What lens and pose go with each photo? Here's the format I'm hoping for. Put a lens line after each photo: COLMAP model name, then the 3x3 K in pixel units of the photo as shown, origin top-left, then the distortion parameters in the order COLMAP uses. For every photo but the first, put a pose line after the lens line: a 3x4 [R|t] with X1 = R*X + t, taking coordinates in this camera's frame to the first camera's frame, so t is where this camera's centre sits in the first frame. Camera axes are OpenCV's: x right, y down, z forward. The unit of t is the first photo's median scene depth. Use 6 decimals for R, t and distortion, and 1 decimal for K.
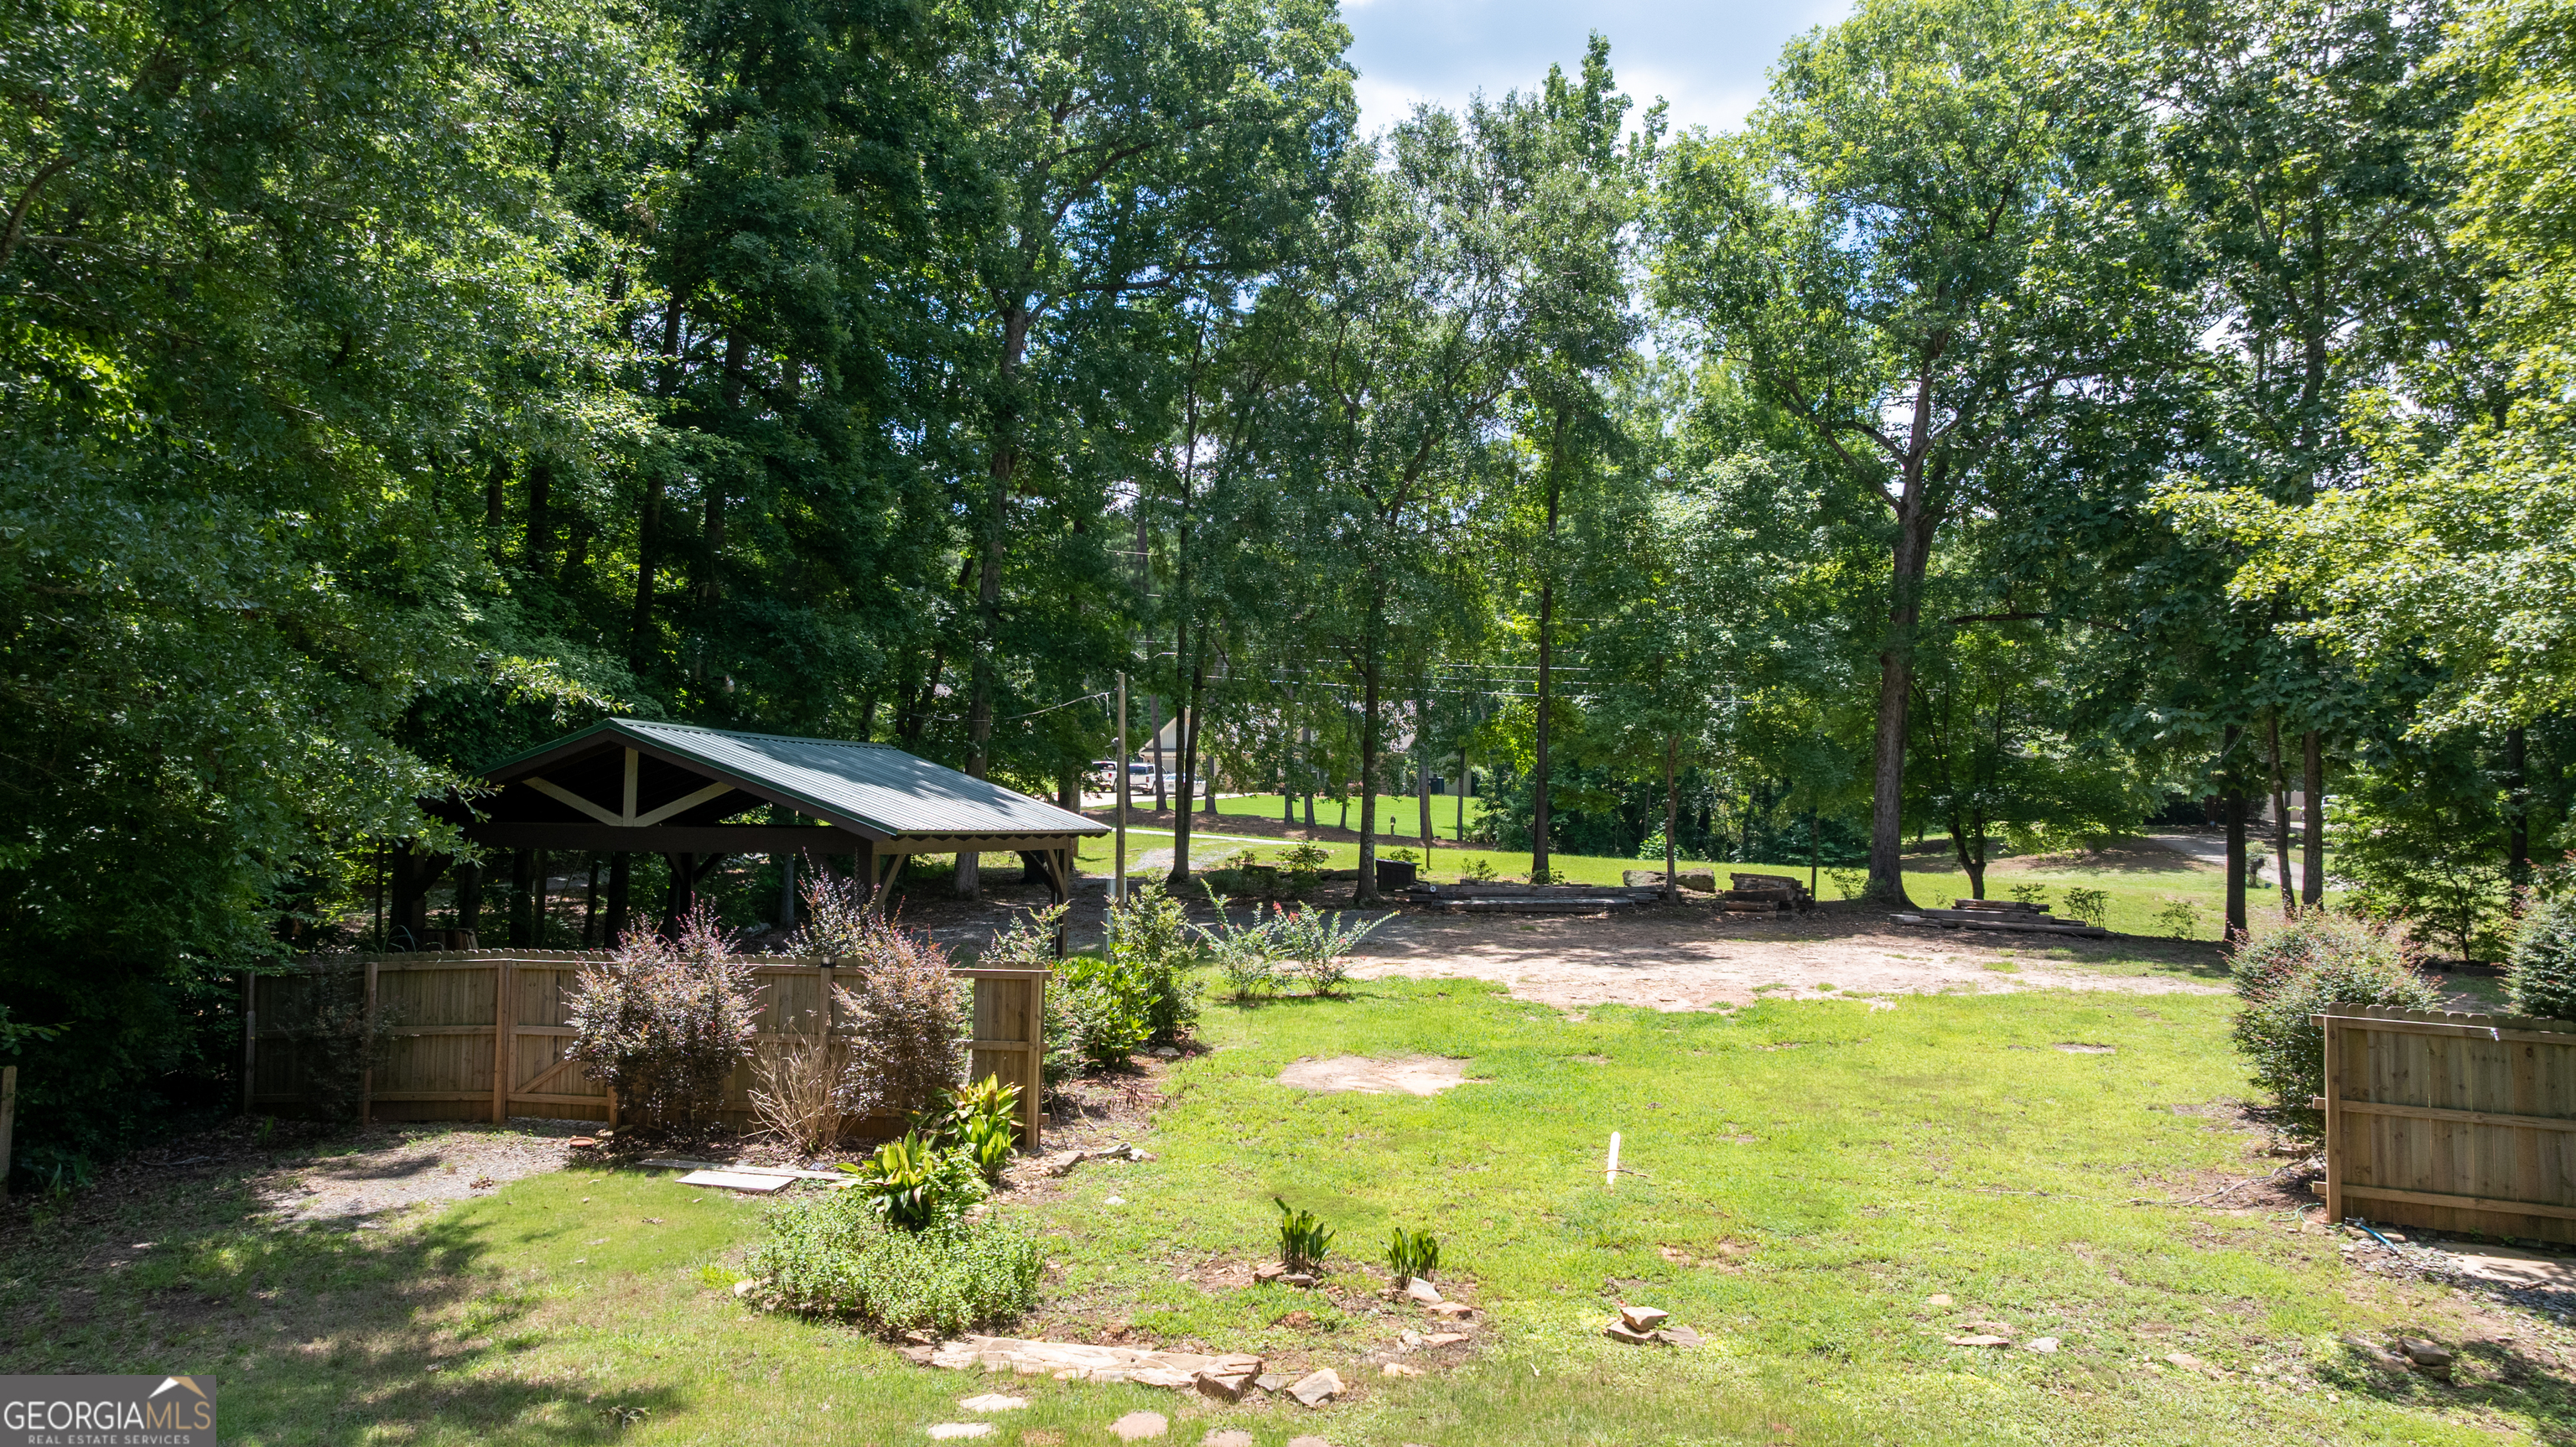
lens RADIAL K [[1813.9, 0, 1288.0], [0, 1813.9, 723.5], [0, 0, 1]] dist [-0.026971, -0.001640]
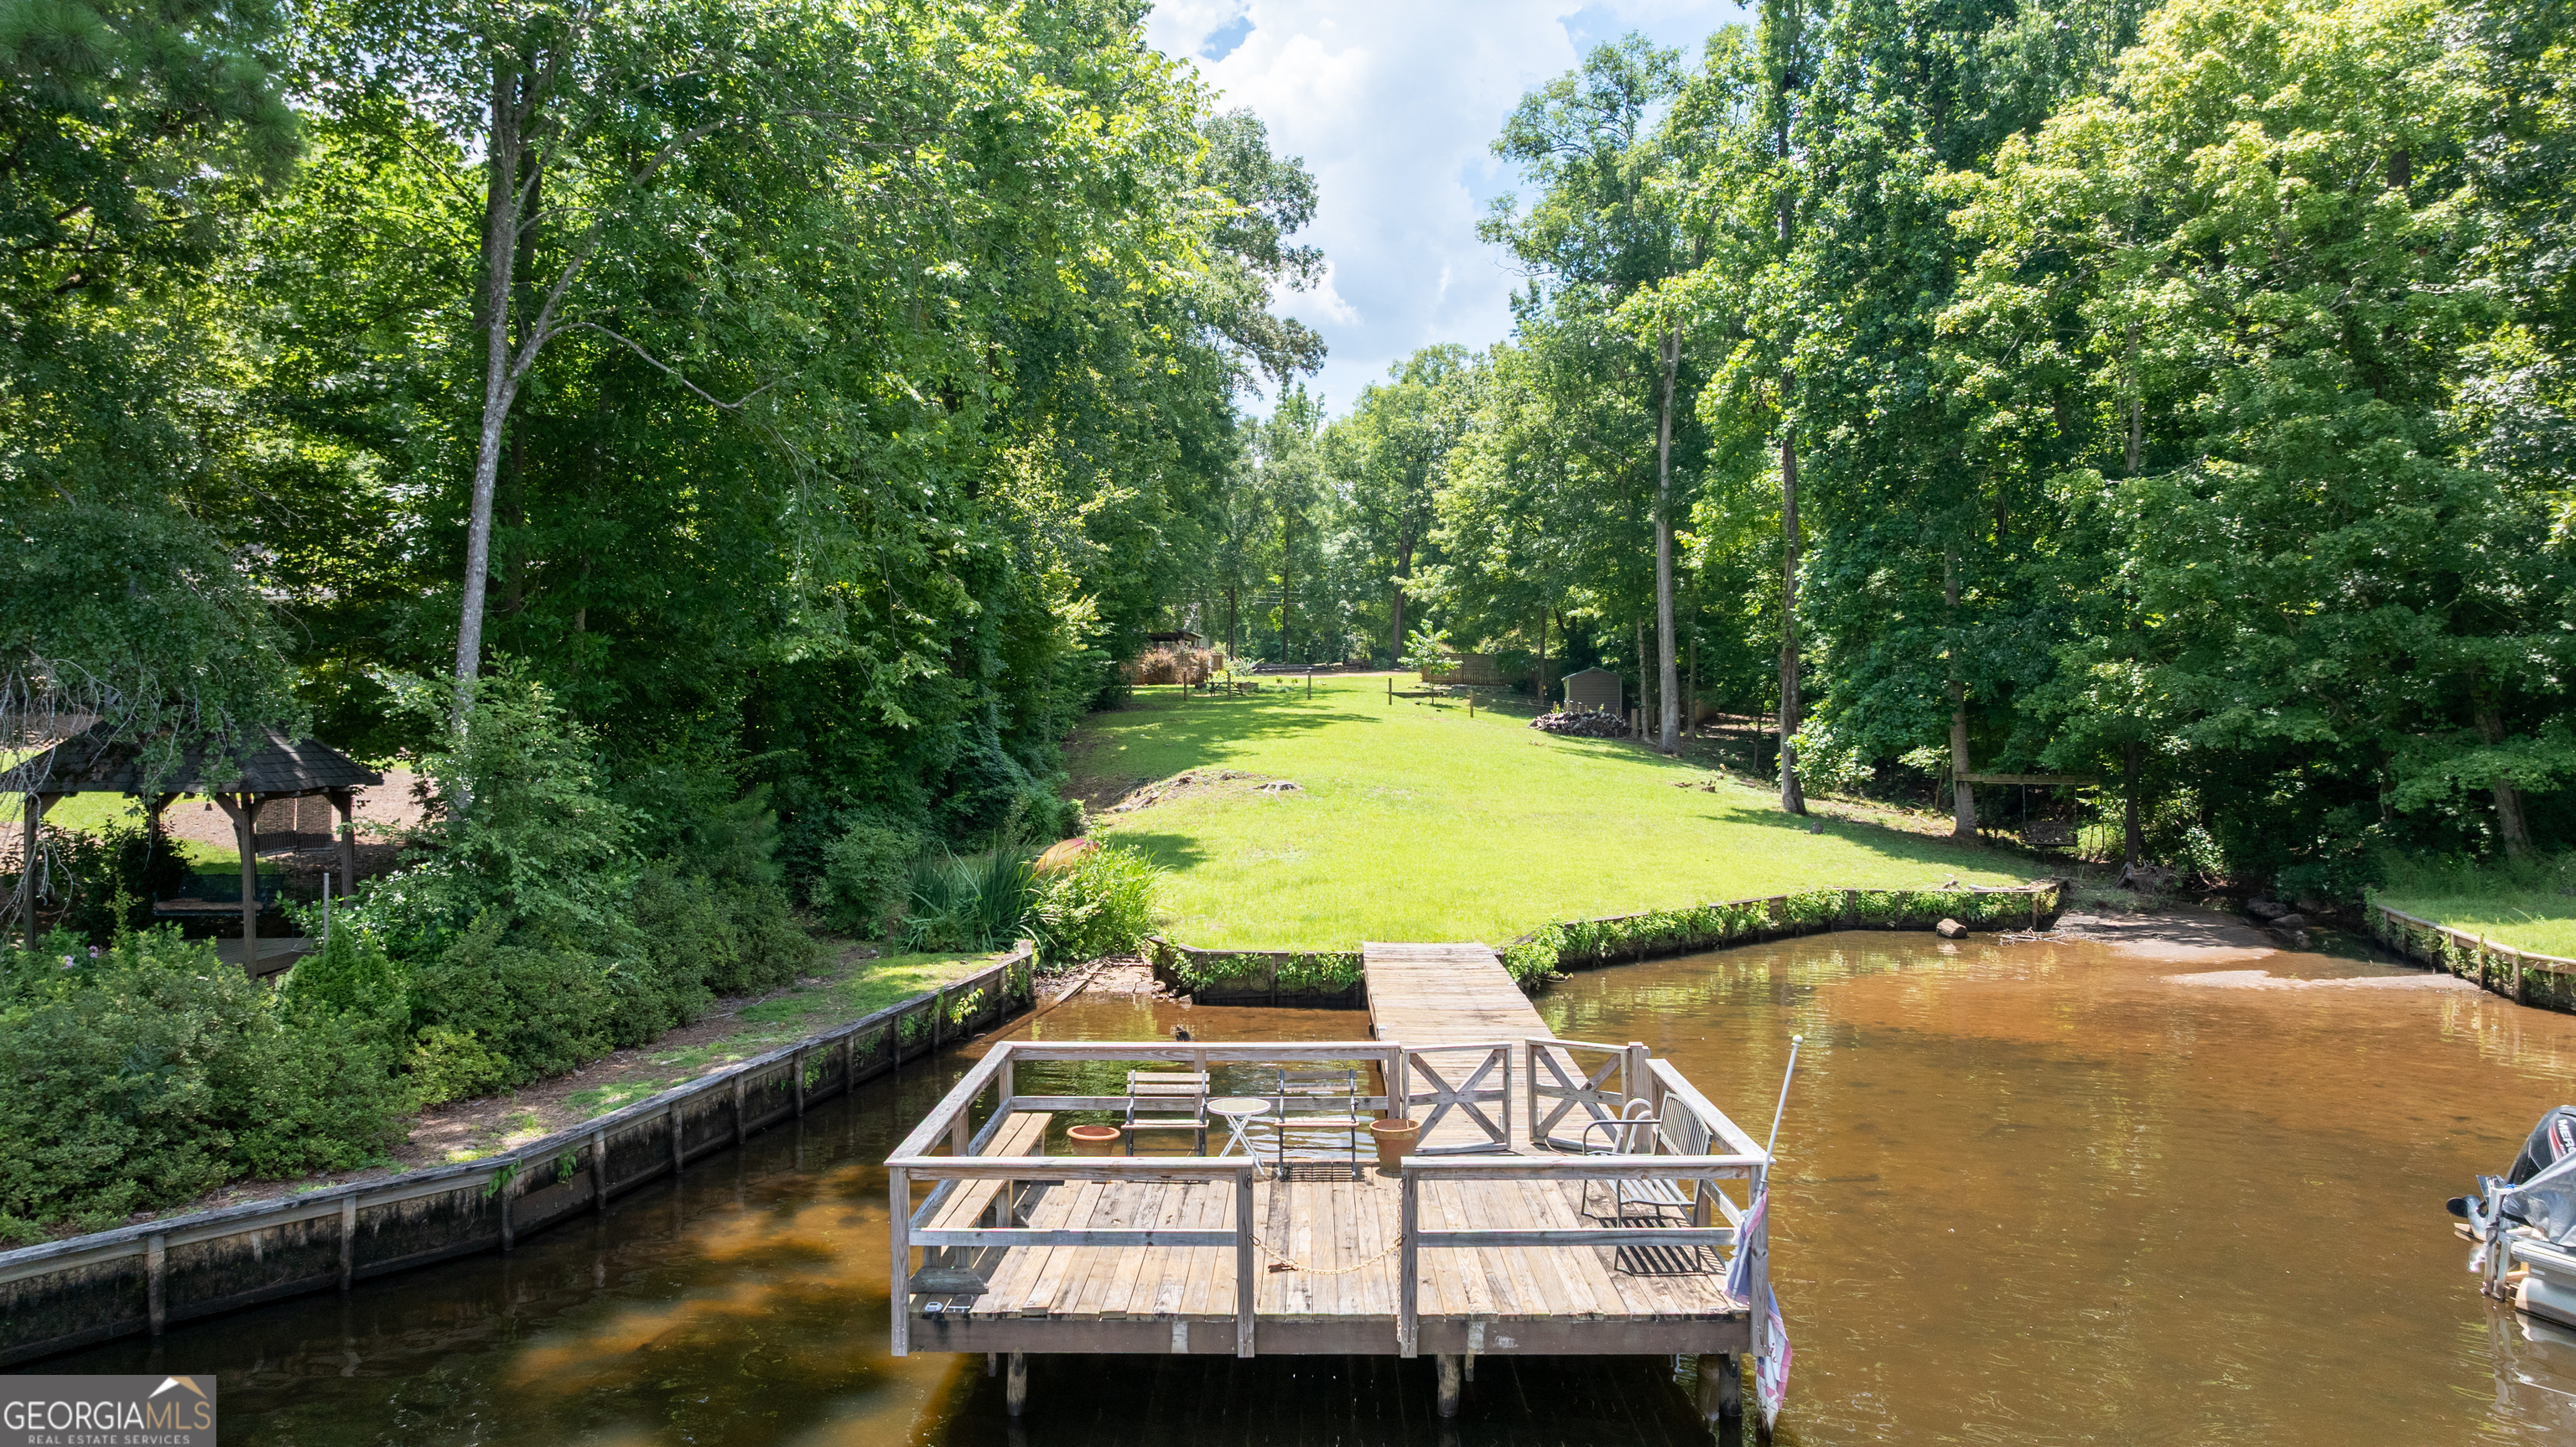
lens RADIAL K [[1813.9, 0, 1288.0], [0, 1813.9, 723.5], [0, 0, 1]] dist [-0.026971, -0.001640]
pose [[0.983667, -0.020283, 0.178853, -0.466837], [0.009803, 0.998193, 0.059286, 0.005709], [-0.179733, -0.056564, 0.982088, -2.307491]]
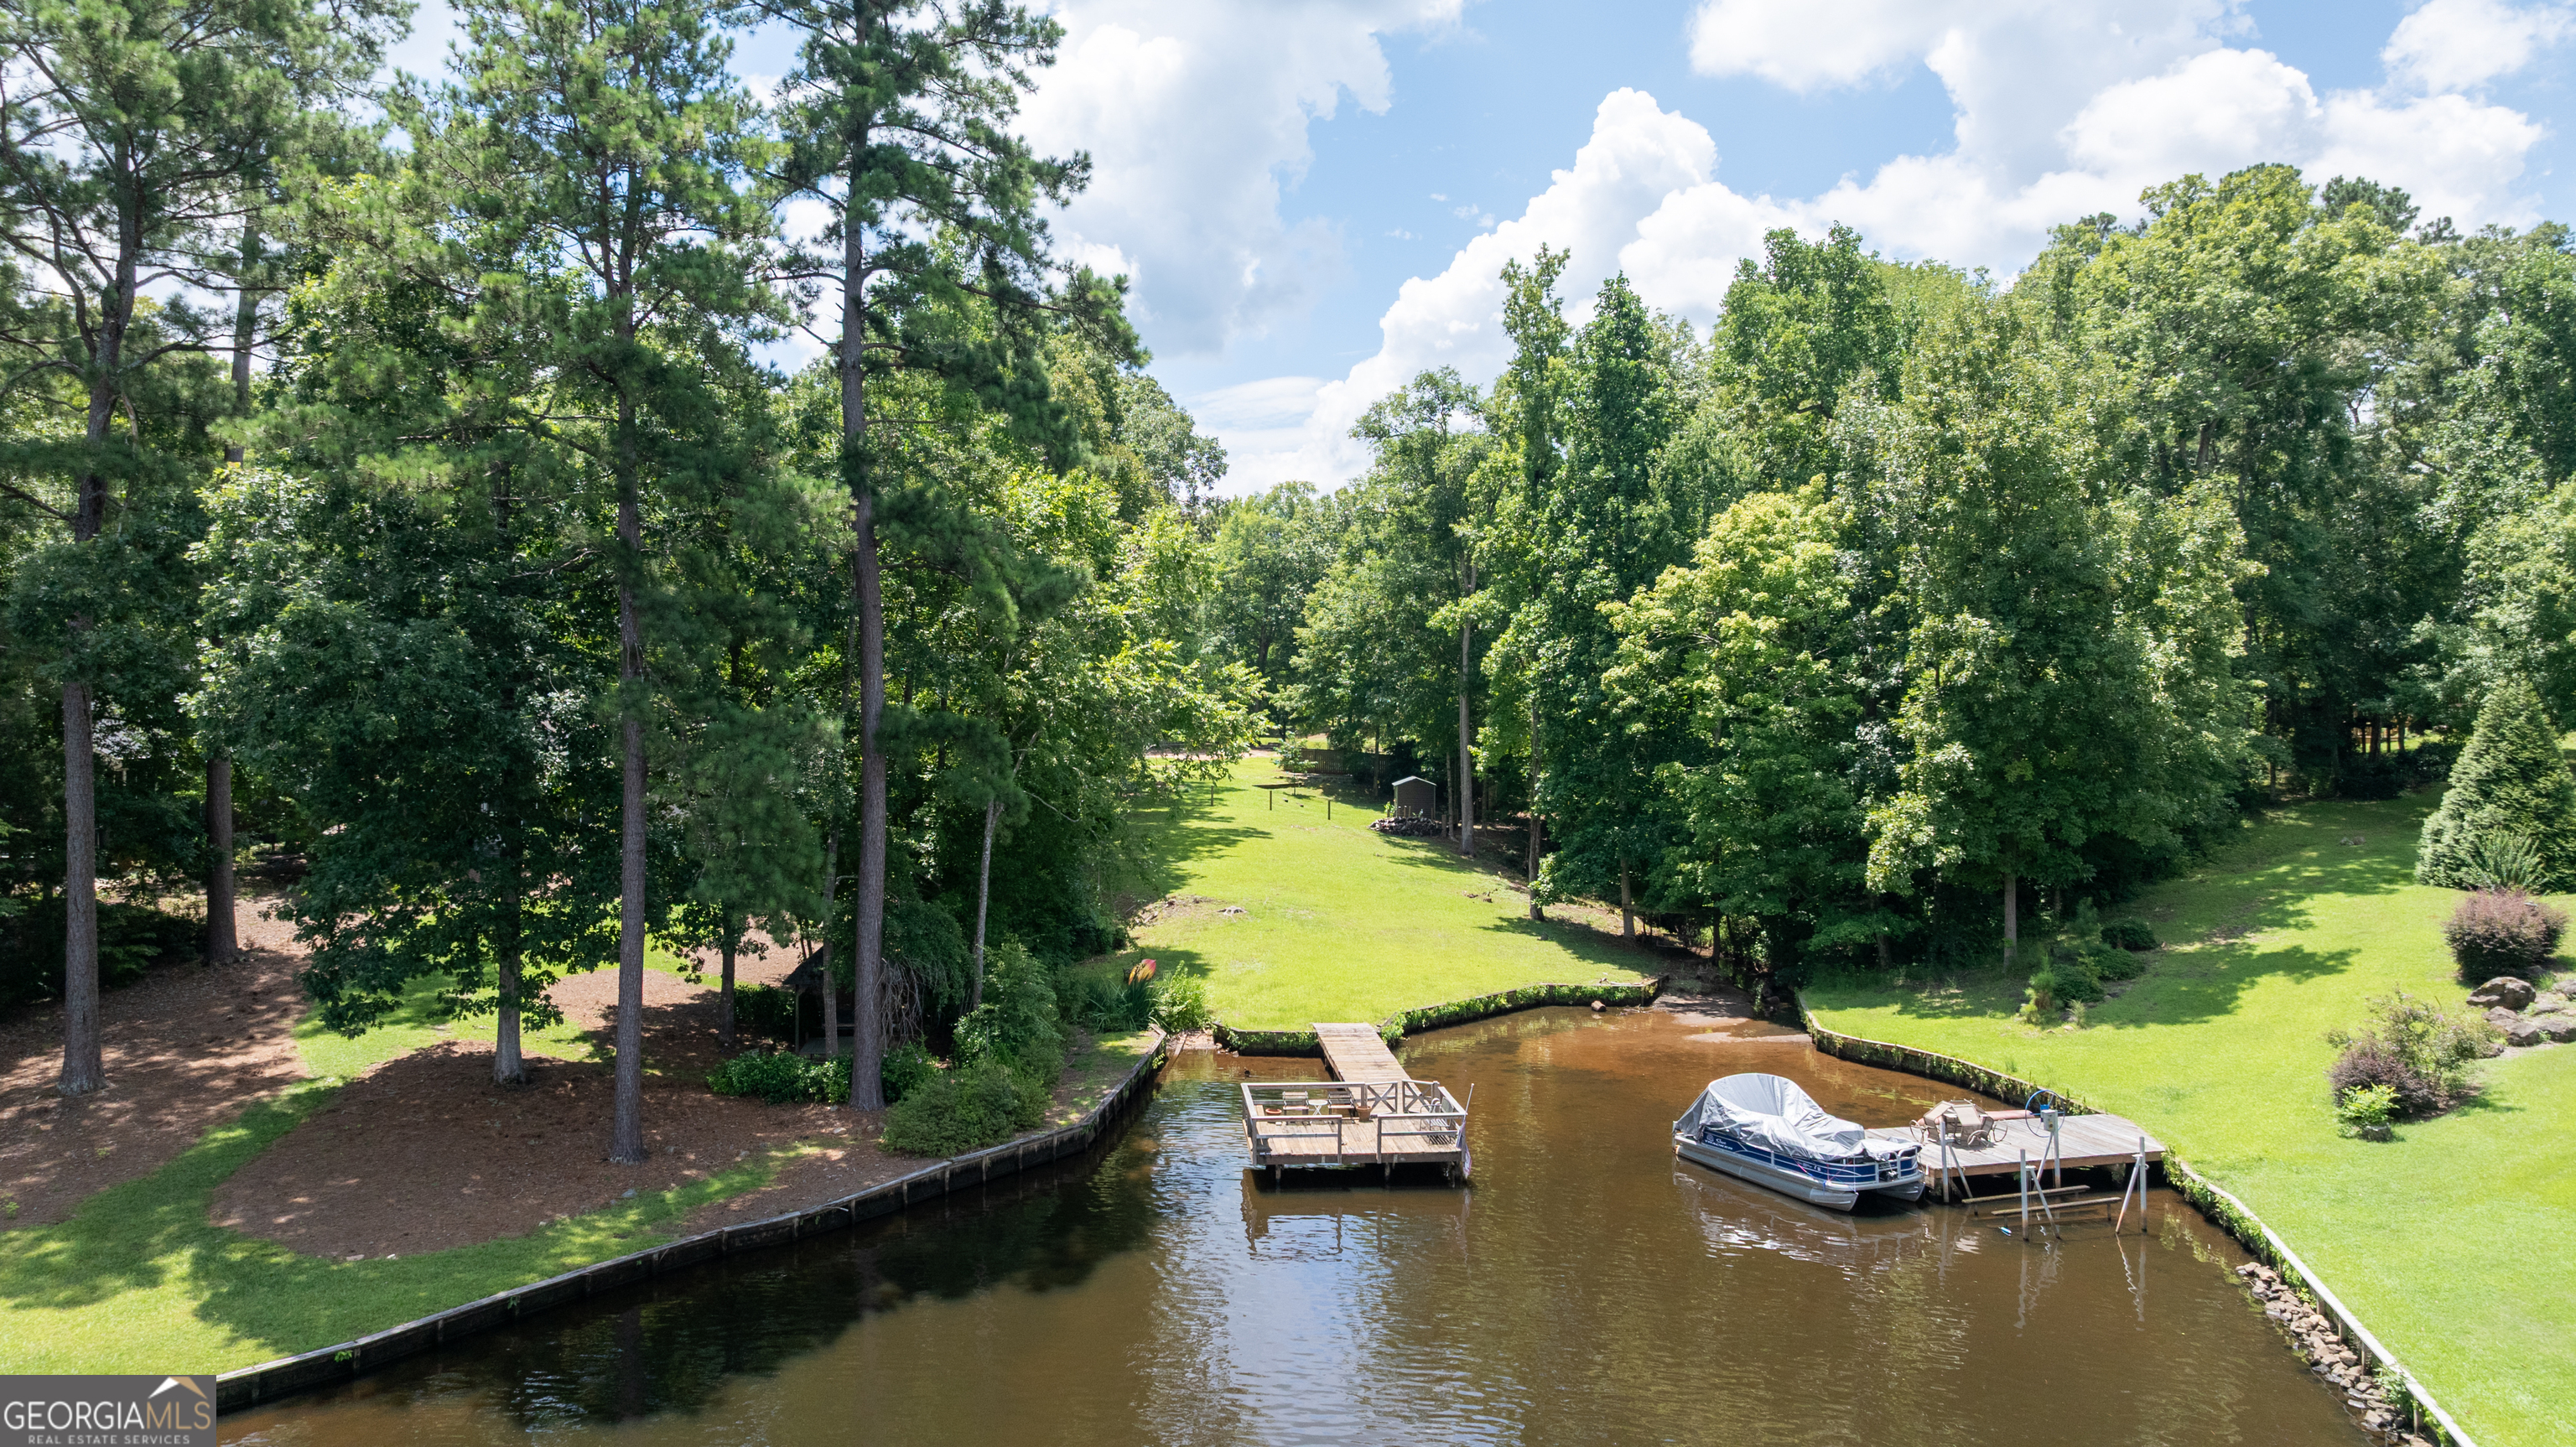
lens RADIAL K [[1813.9, 0, 1288.0], [0, 1813.9, 723.5], [0, 0, 1]] dist [-0.026971, -0.001640]
pose [[0.961027, -0.015210, 0.276037, -0.752953], [-0.002816, 0.997895, 0.064789, -0.219786], [-0.276441, -0.063041, 0.958961, -3.067436]]
